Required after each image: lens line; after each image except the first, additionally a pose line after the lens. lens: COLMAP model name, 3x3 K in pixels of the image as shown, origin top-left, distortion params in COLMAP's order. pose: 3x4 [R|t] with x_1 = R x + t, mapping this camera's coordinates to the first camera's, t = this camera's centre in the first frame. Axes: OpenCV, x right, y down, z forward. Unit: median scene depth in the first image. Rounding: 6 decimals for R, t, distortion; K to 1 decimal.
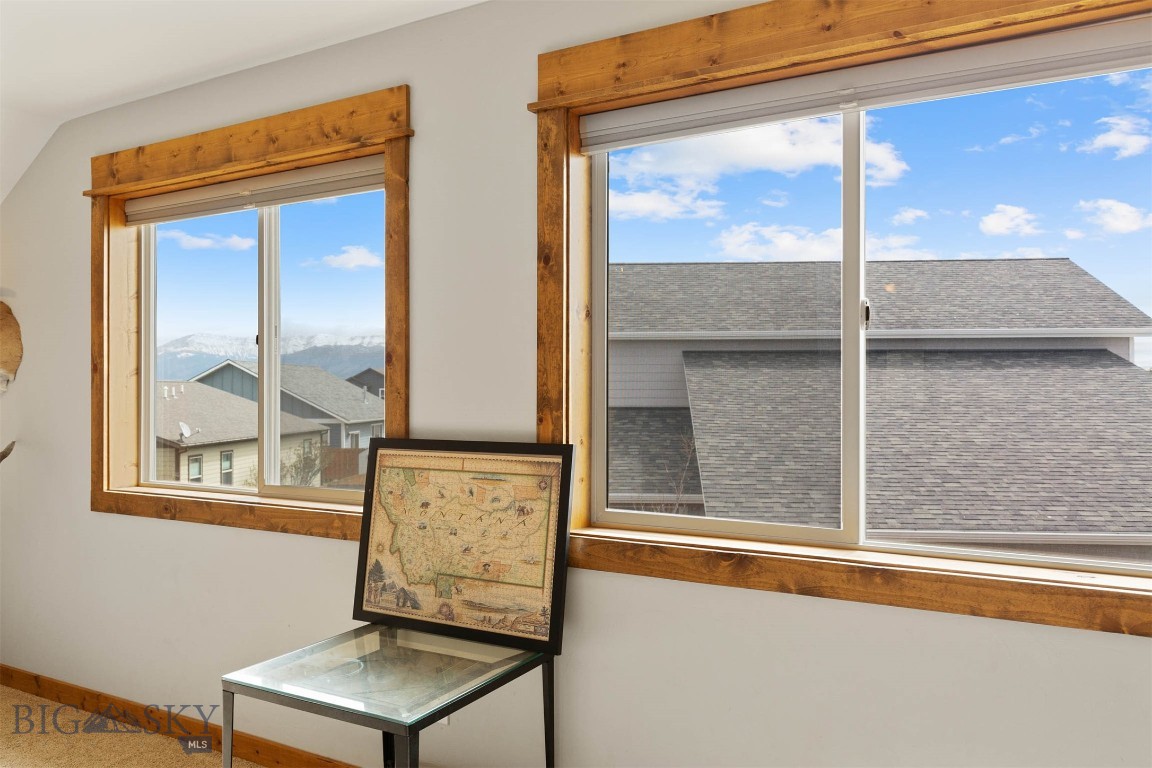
lens RADIAL K [[896.5, 0, 574.3], [0, 896.5, 385.9], [0, 0, 1]] dist [-0.000763, -0.000510]
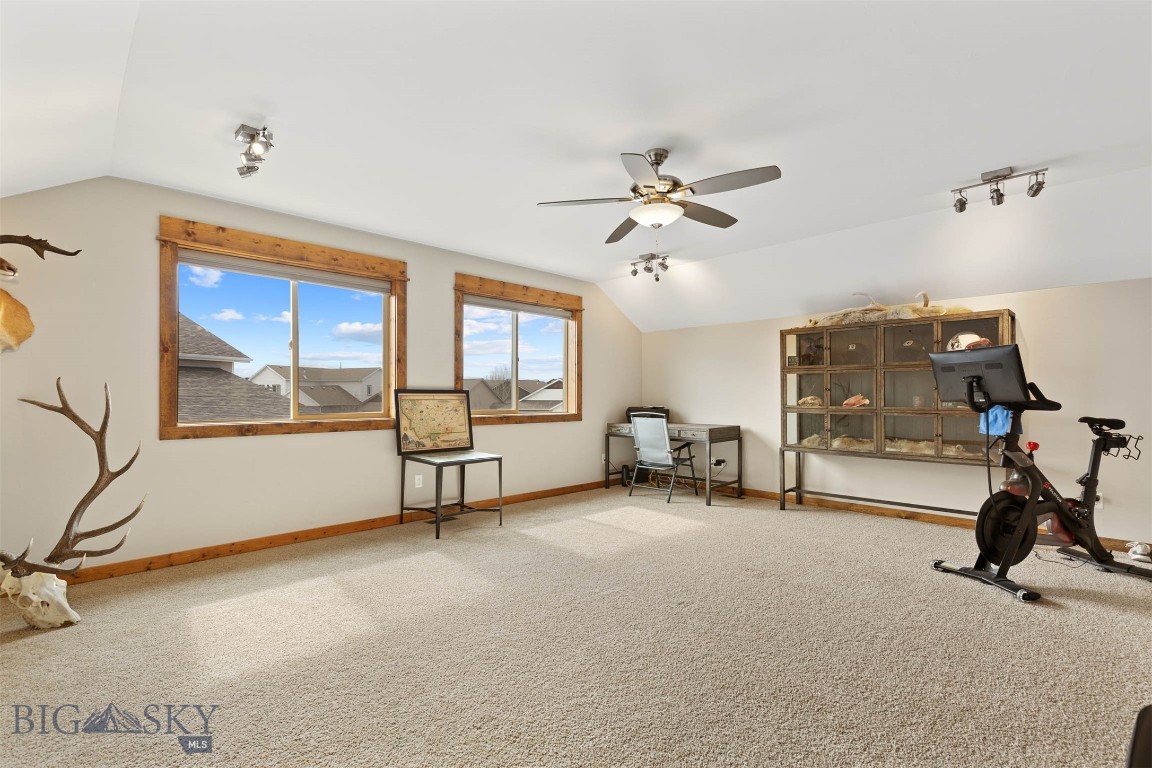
lens RADIAL K [[523.3, 0, 575.5], [0, 523.3, 389.2], [0, 0, 1]] dist [-0.000166, 0.000805]
pose [[0.243955, 0.013666, 0.969690, -1.702254], [-0.006488, 0.999901, -0.012459, 0.077259], [-0.969765, -0.003251, 0.244020, 0.097373]]
